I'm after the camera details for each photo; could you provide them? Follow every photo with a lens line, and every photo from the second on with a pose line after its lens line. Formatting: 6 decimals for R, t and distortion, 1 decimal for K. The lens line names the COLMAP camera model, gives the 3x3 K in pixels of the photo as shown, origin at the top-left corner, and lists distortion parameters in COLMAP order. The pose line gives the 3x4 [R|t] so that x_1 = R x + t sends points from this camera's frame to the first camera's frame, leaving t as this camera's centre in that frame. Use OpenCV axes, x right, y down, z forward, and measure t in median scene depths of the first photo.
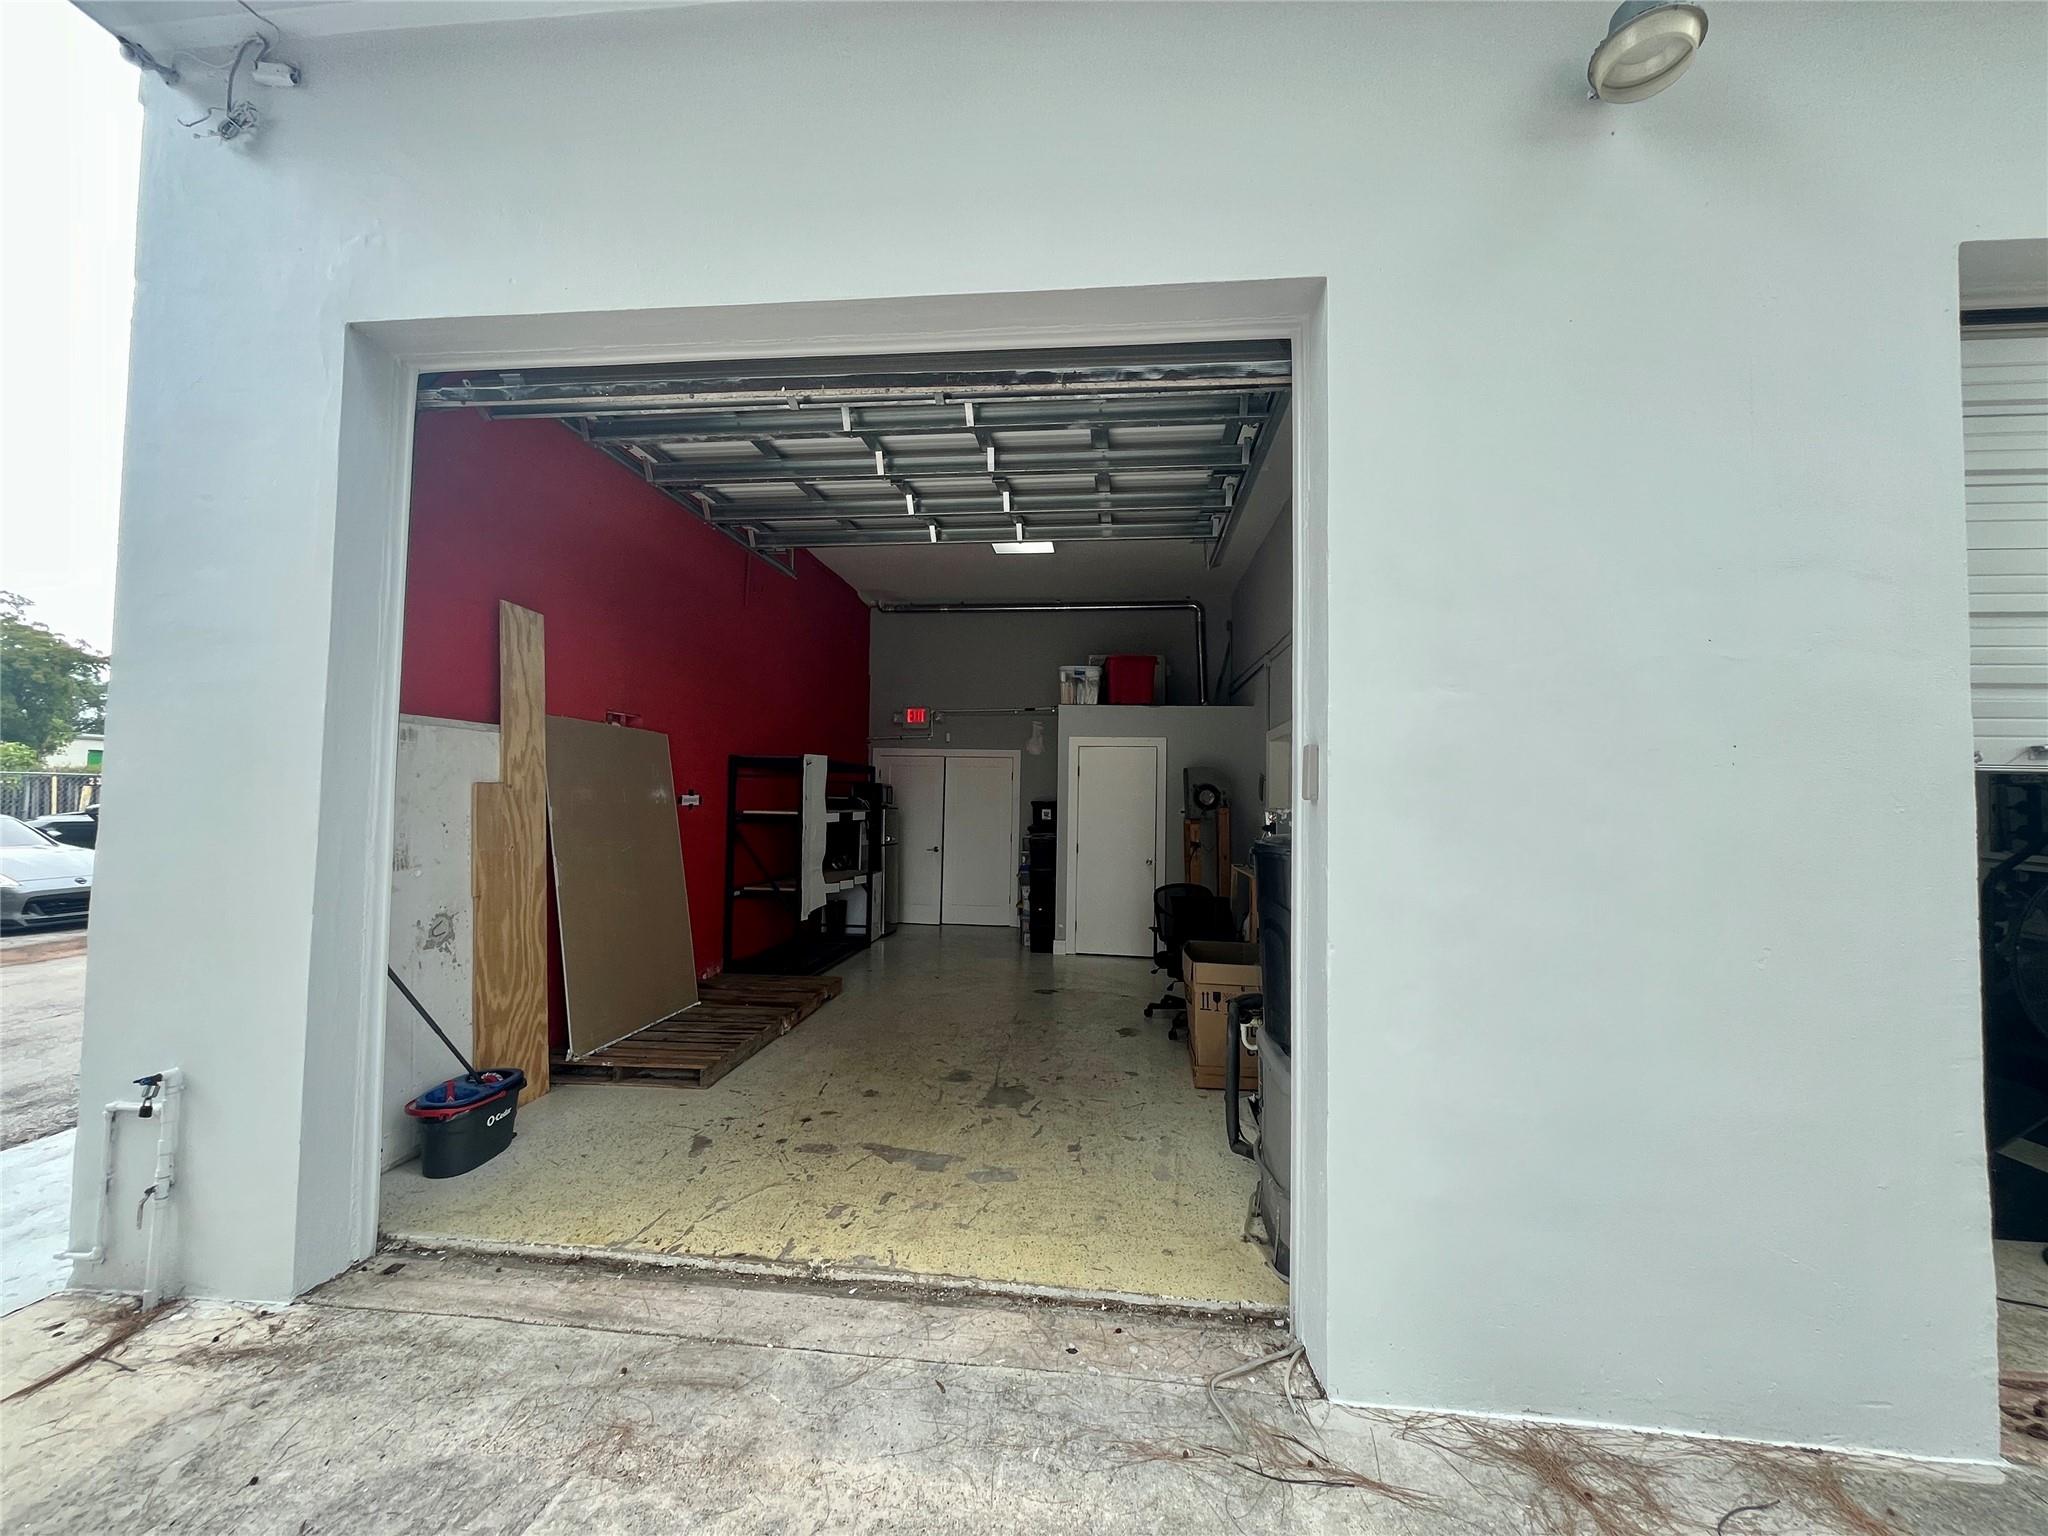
lens RADIAL K [[822.5, 0, 1033.6], [0, 822.5, 760.4], [0, 0, 1]] dist [-0.006171, -0.000148]
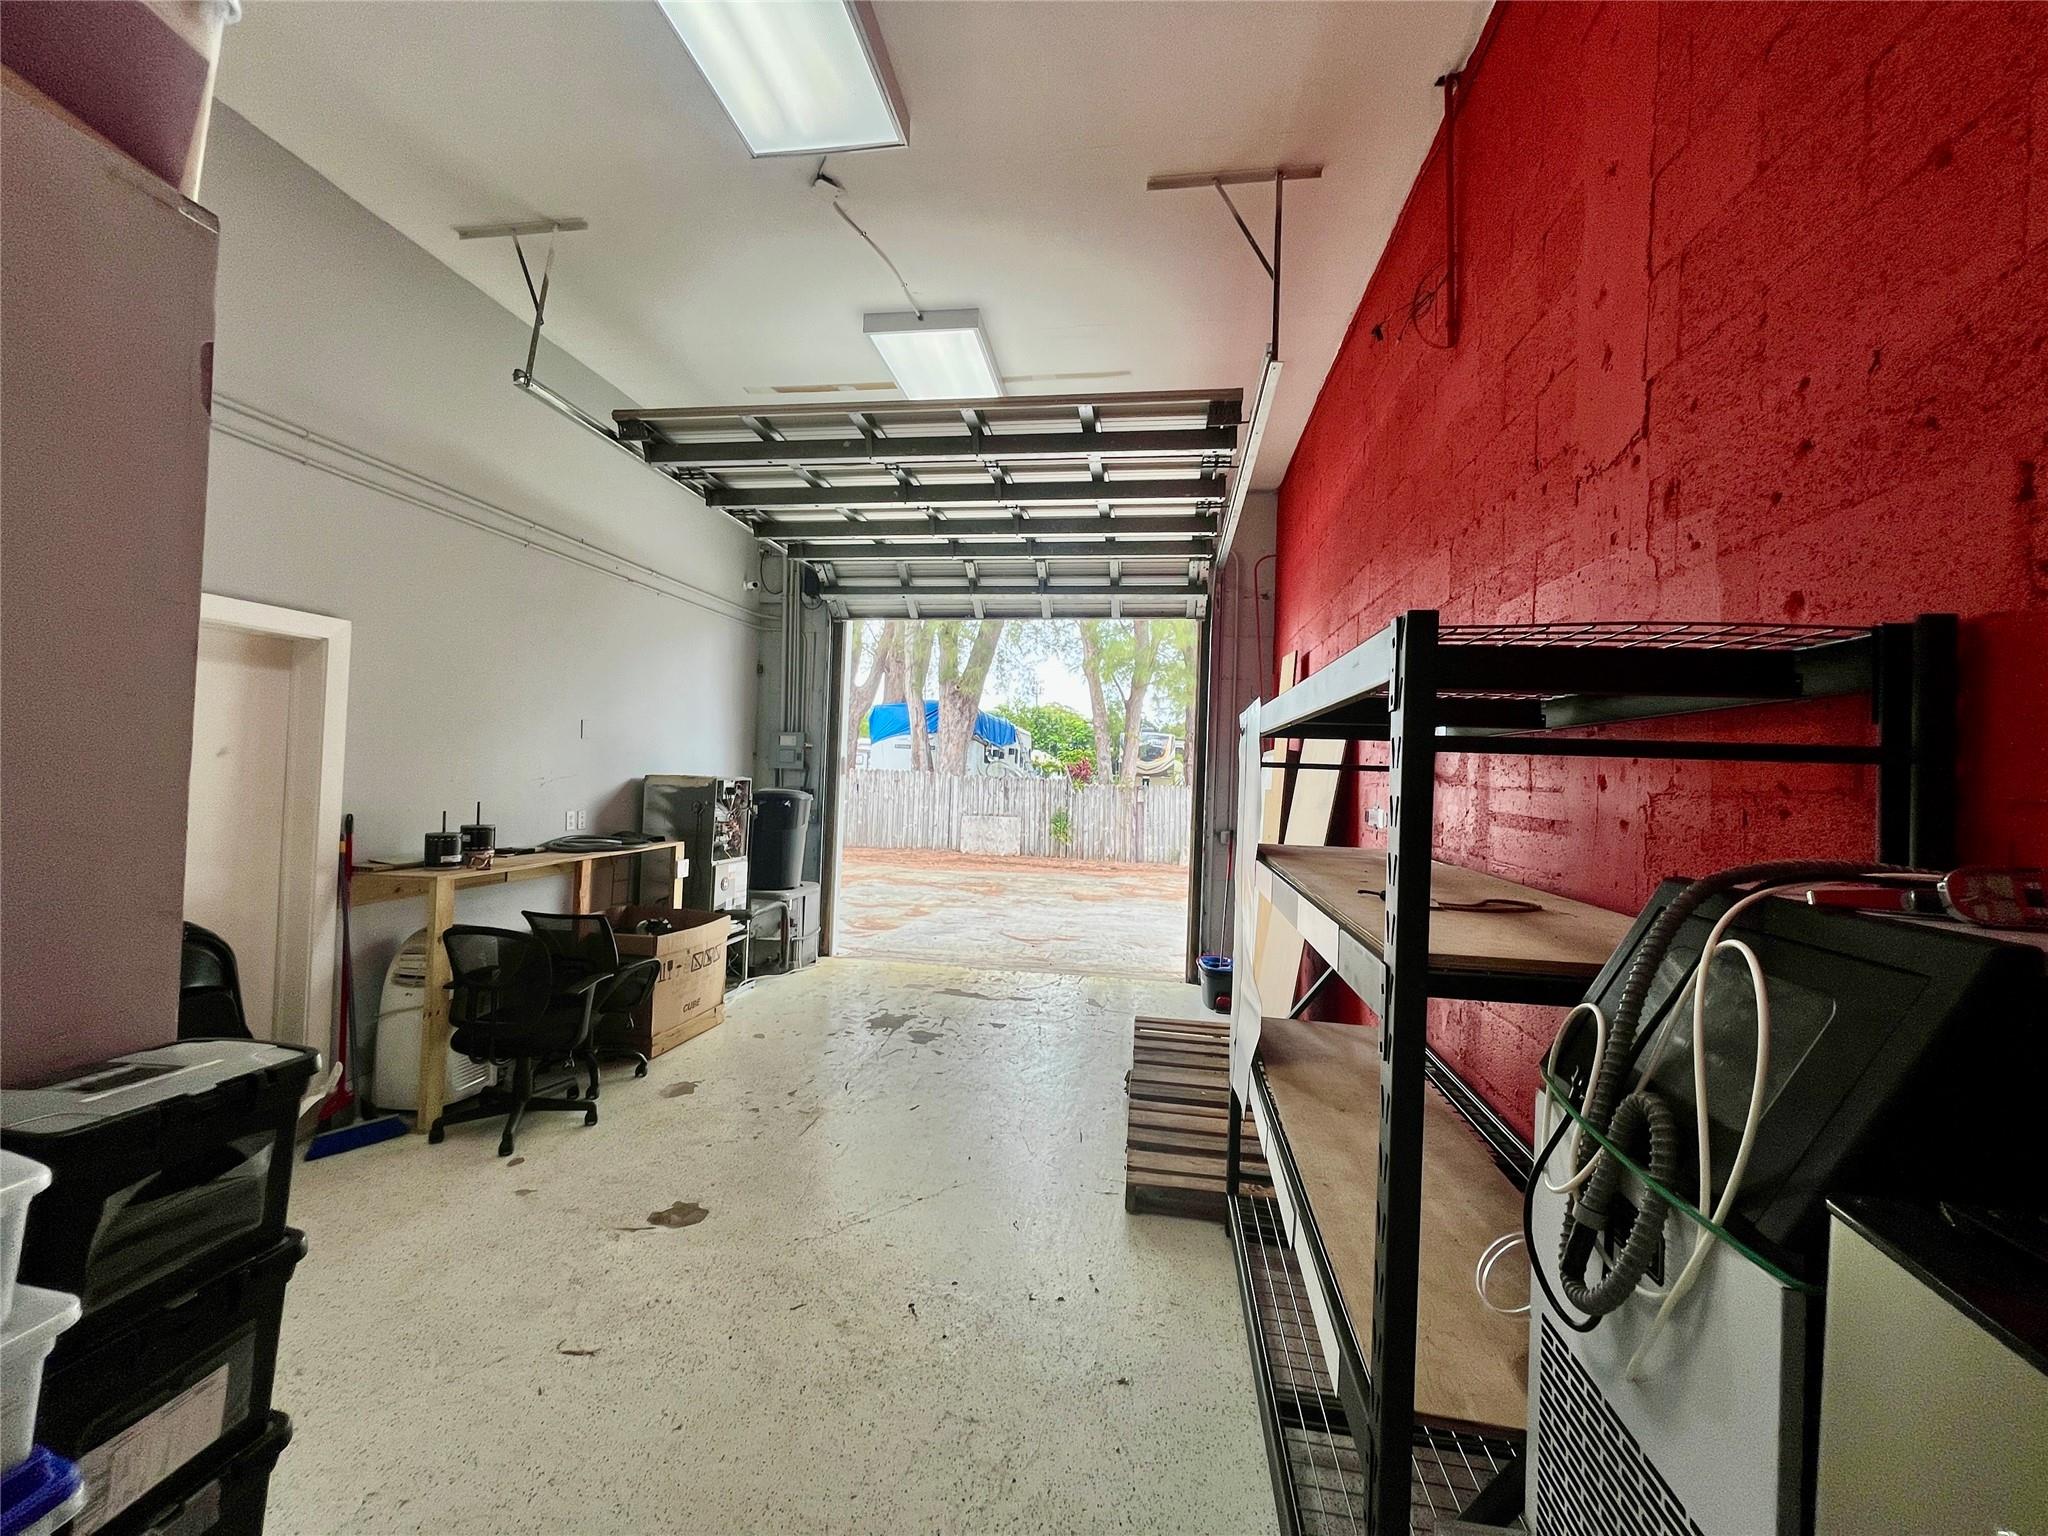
lens RADIAL K [[822.5, 0, 1025.0], [0, 822.5, 762.4], [0, 0, 1]] dist [-0.006171, -0.000148]
pose [[-0.996871, -0.055010, 0.056761, -0.291593], [-0.058383, 0.996514, -0.059586, 0.083555], [-0.053285, -0.062713, -0.996608, 2.301678]]
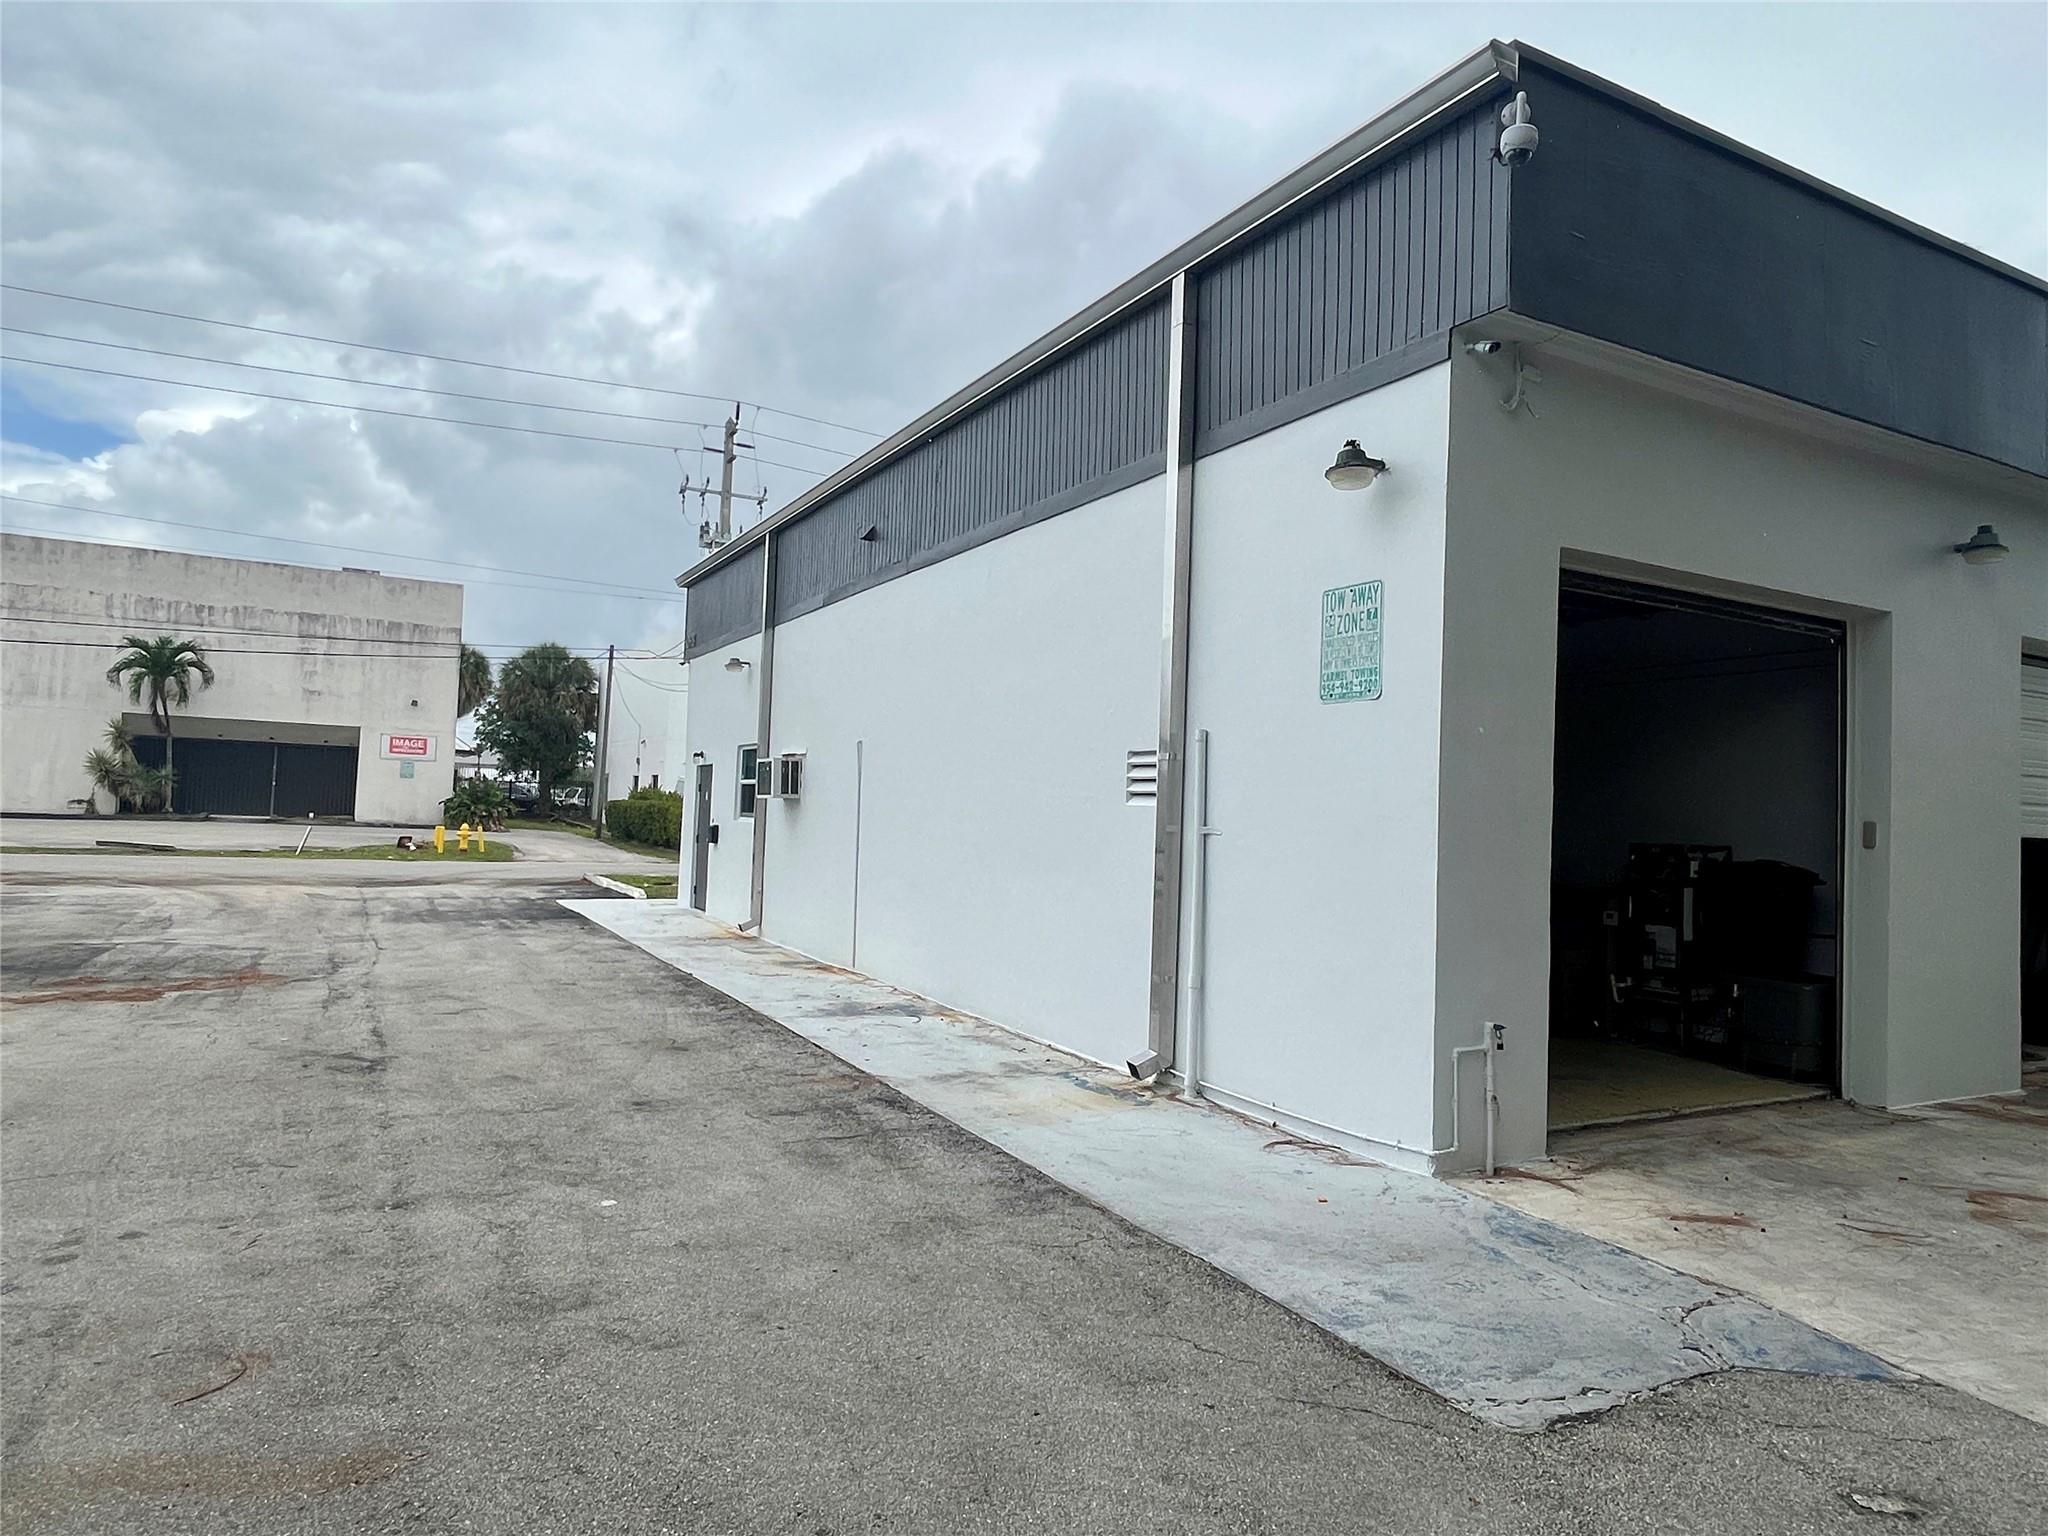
lens RADIAL K [[1250.9, 0, 1019.2], [0, 1250.9, 760.2], [0, 0, 1]] dist [-0.002878, 0.001615]
pose [[0.837076, 0.034860, 0.545975, -1.901065], [-0.047248, 0.998846, 0.008664, -0.058620], [-0.545043, -0.033048, 0.837757, -0.294456]]
